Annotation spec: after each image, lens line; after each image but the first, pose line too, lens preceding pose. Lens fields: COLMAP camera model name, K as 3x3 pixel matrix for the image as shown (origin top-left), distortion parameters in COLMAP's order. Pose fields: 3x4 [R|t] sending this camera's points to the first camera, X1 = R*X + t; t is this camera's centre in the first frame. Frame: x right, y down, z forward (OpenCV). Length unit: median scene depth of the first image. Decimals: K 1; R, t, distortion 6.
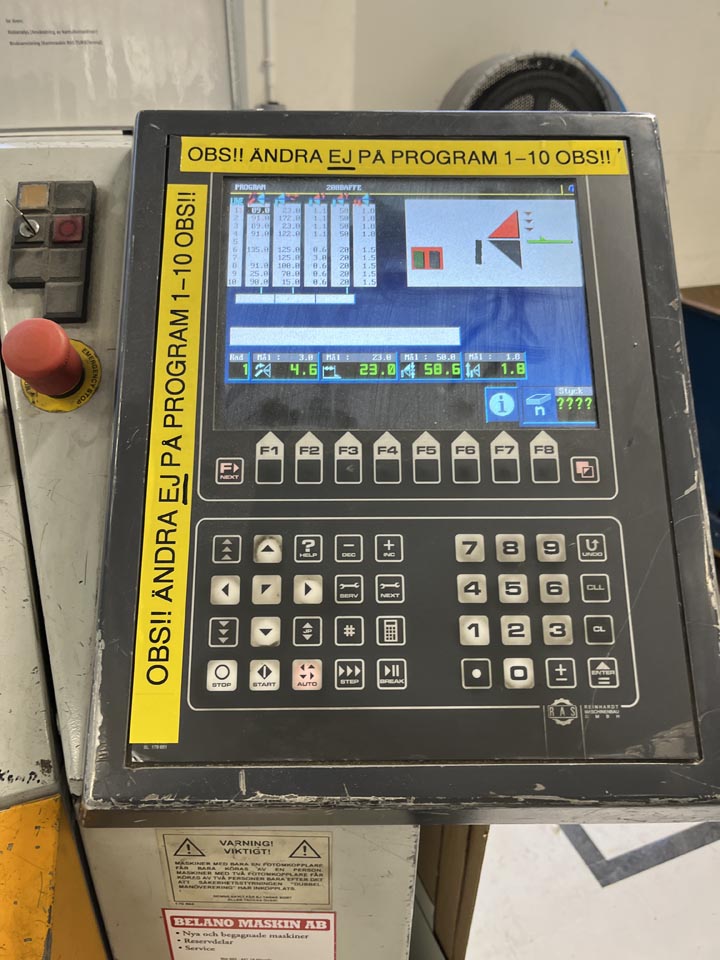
lens RADIAL K [[732.3, 0, 353.4], [0, 732.3, 481.8], [0, 0, 1]] dist [0.048643, -0.003823]
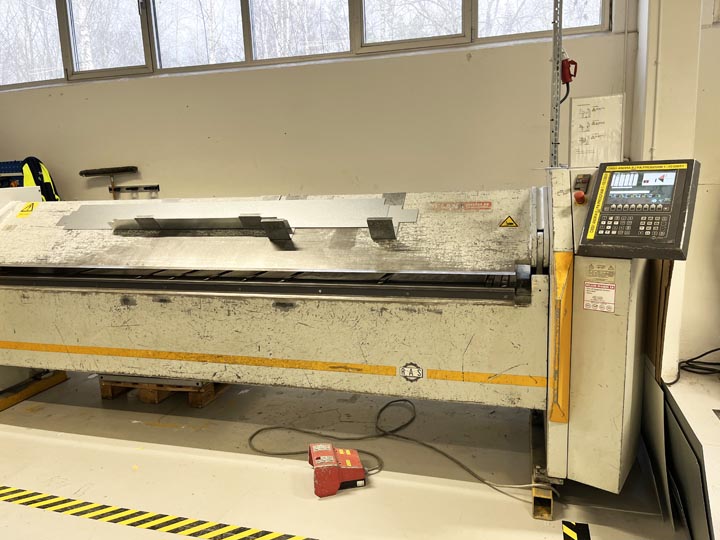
lens RADIAL K [[549.2, 0, 359.3], [0, 549.2, 265.1], [0, 0, 1]] dist [0.048643, -0.003823]
pose [[0.803505, 0.070641, -0.591092, 1.072748], [-0.245010, 0.944179, -0.220218, 2.183529], [0.542540, 0.321769, 0.775960, -4.099637]]
